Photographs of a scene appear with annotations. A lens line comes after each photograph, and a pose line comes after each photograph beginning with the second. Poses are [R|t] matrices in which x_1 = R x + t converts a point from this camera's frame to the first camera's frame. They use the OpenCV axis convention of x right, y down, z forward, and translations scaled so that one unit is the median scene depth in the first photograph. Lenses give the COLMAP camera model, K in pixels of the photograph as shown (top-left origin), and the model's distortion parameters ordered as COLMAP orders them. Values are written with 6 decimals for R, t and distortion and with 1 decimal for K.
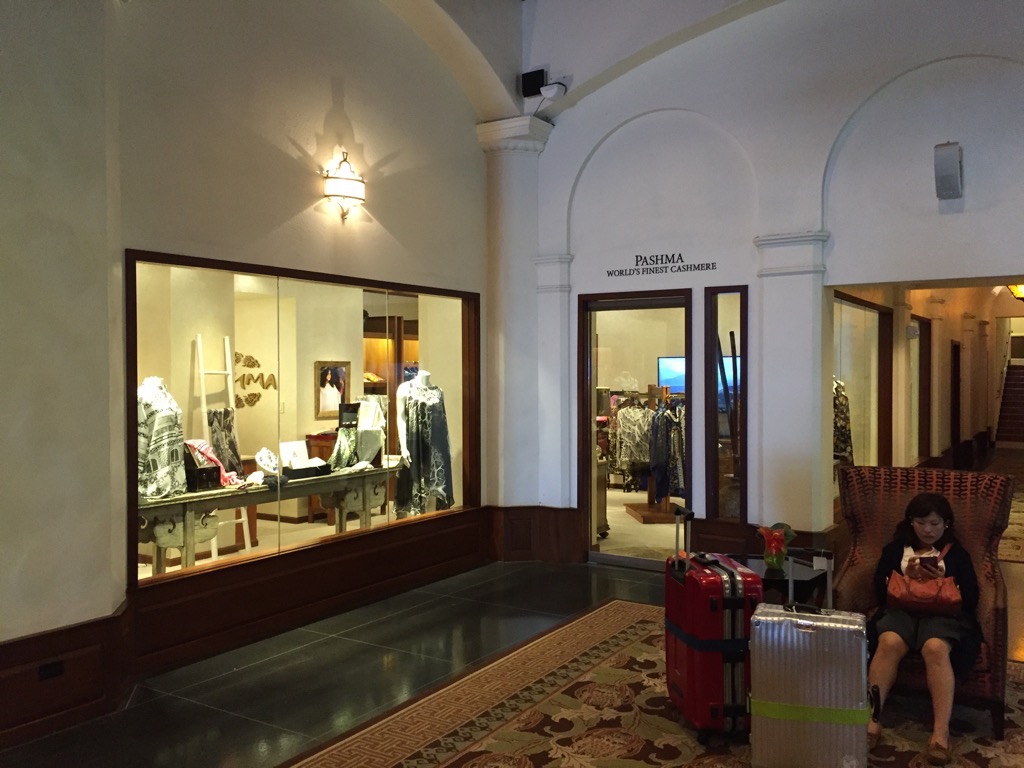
lens RADIAL K [[878.9, 0, 512.8], [0, 878.9, 383.6], [0, 0, 1]] dist [0.009993, -0.018013]
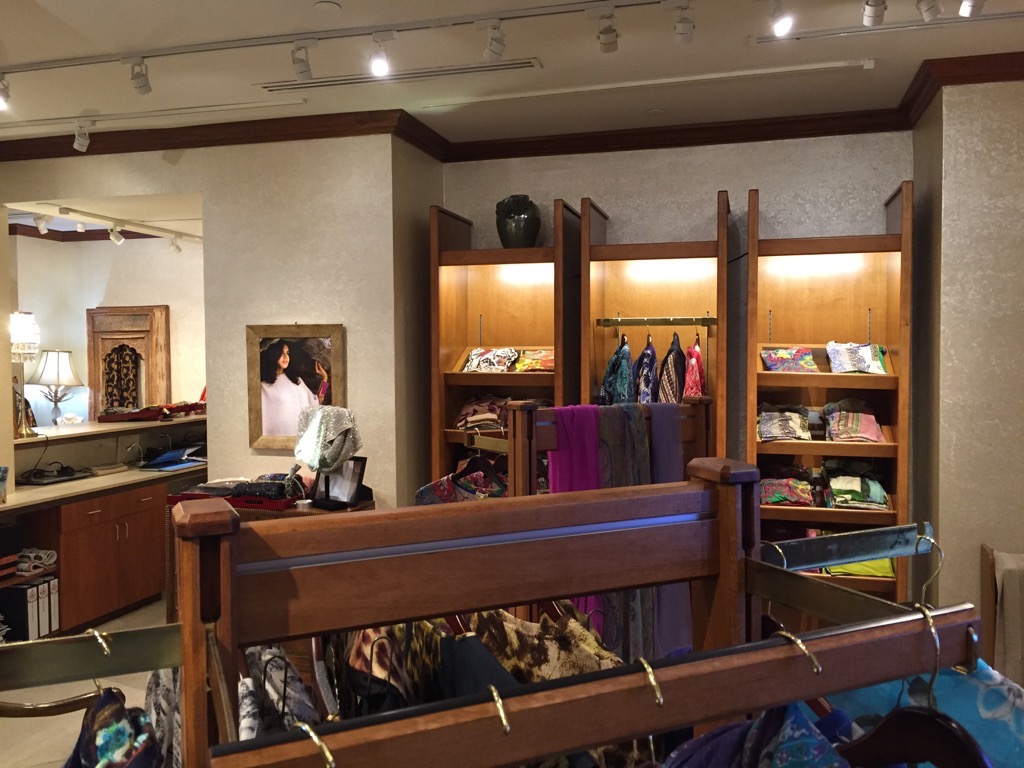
lens RADIAL K [[878.9, 0, 513.3], [0, 878.9, 382.5], [0, 0, 1]] dist [0.009993, -0.018013]
pose [[0.290488, 0.049648, -0.955590, 0.246973], [-0.016650, 0.998764, 0.046830, -0.018984], [0.956734, 0.002307, 0.290955, 0.973657]]
